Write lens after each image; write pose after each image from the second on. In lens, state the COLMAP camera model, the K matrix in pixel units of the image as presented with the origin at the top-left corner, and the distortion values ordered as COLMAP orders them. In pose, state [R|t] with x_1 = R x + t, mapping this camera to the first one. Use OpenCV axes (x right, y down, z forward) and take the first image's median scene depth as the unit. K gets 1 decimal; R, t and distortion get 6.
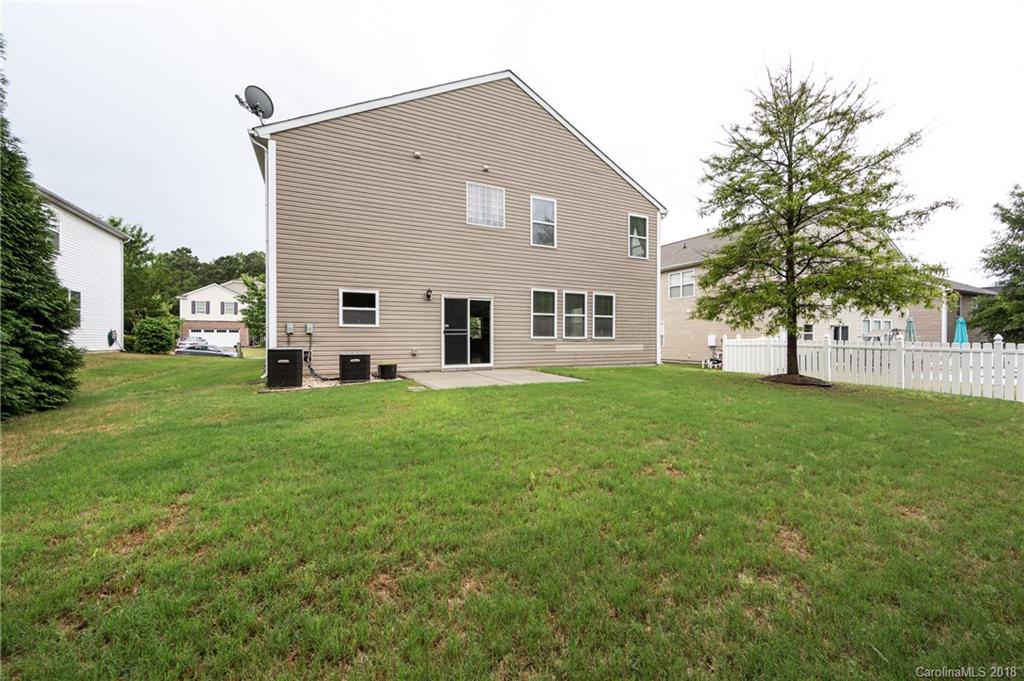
lens RADIAL K [[405.7, 0, 512.3], [0, 405.7, 344.4], [0, 0, 1]] dist [-0.006342, 0.000392]
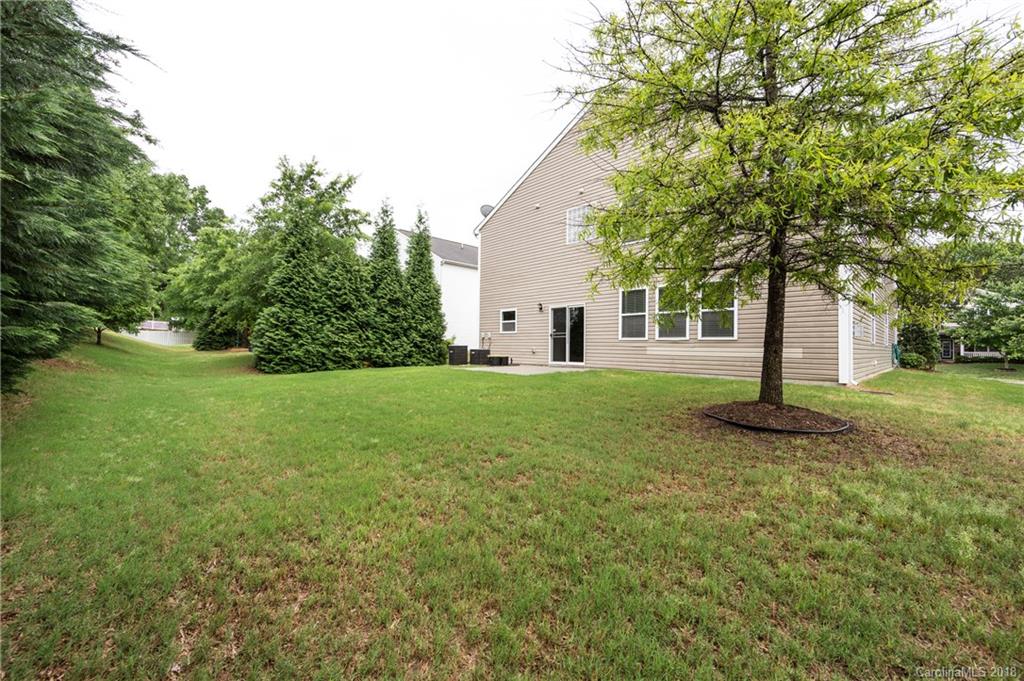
lens RADIAL K [[405.7, 0, 512.1], [0, 405.7, 337.5], [0, 0, 1]] dist [-0.006342, 0.000392]
pose [[0.285602, -0.013290, -0.958256, 0.918475], [-0.015021, 0.999719, -0.018342, 0.001444], [0.958231, 0.019632, 0.285322, 0.471710]]
